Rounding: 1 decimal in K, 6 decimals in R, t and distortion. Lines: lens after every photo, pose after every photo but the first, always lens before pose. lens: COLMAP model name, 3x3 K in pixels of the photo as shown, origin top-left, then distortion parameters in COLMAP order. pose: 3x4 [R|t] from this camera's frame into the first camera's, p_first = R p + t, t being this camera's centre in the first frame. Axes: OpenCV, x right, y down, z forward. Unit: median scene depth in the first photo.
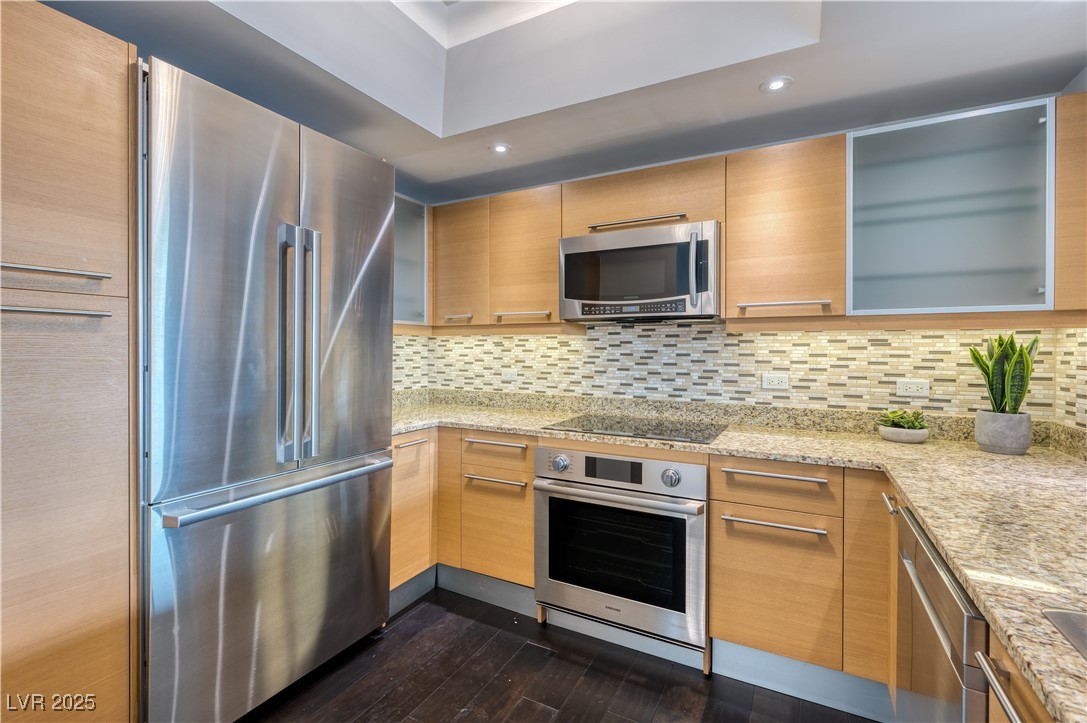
lens RADIAL K [[481.5, 0, 544.7], [0, 481.5, 350.9], [0, 0, 1]] dist [-0.000345, 0.000010]
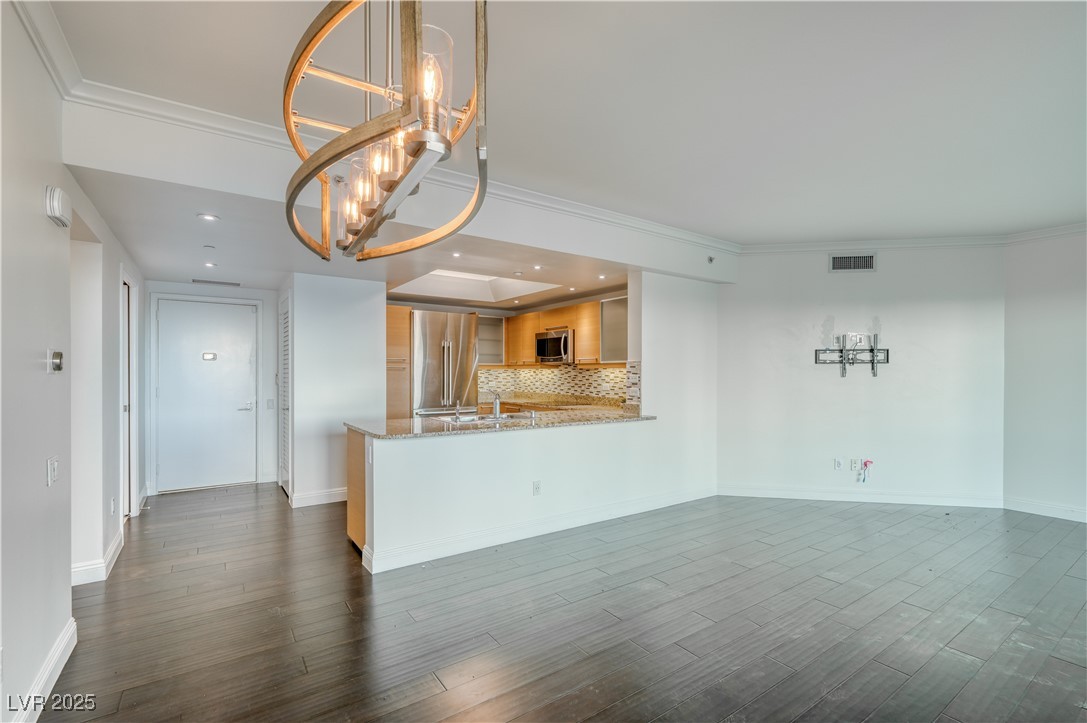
lens RADIAL K [[481.5, 0, 544.7], [0, 481.5, 372.6], [0, 0, 1]] dist [-0.000345, 0.000010]
pose [[0.891354, -0.002226, -0.453303, 1.151546], [0.002666, 0.999996, 0.000332, -0.014154], [0.453301, -0.001505, 0.891356, -1.221026]]
